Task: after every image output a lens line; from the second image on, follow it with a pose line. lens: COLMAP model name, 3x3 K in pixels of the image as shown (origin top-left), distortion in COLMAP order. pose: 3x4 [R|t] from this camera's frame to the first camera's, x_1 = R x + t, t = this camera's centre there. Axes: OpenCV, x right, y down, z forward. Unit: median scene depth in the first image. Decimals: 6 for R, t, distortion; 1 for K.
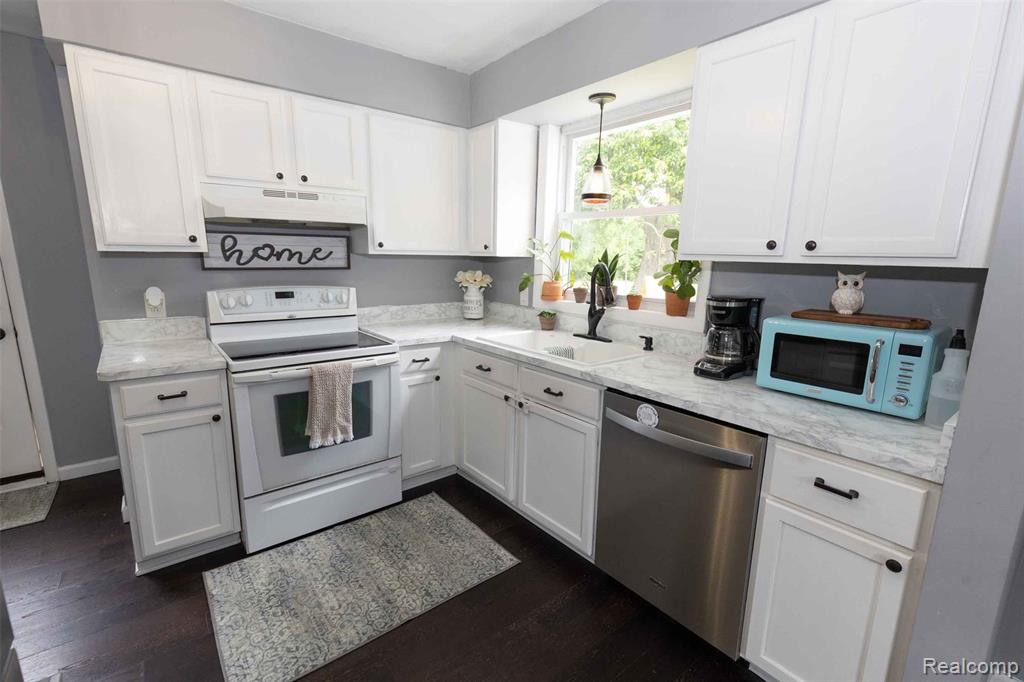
lens RADIAL K [[461.4, 0, 511.1], [0, 461.4, 343.9], [0, 0, 1]] dist [0.005649, -0.000540]
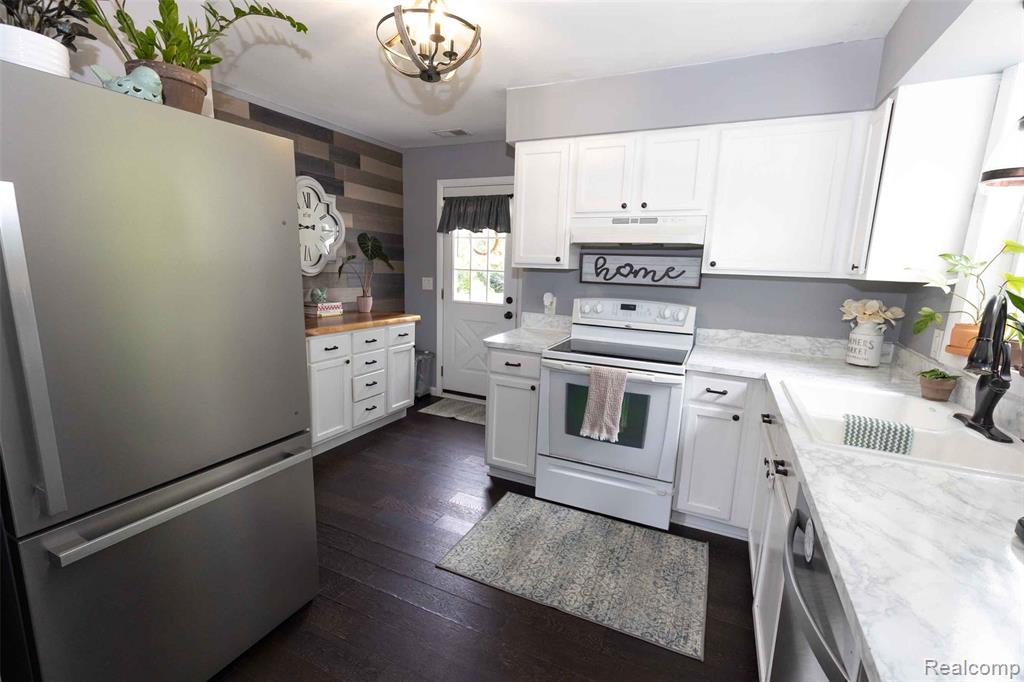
lens RADIAL K [[461.4, 0, 511.1], [0, 461.4, 343.9], [0, 0, 1]] dist [0.005649, -0.000540]
pose [[0.442148, 0.152175, -0.883939, 0.425039], [-0.196490, 0.977998, 0.070083, -0.041329], [0.875156, 0.142698, 0.462320, 0.235359]]
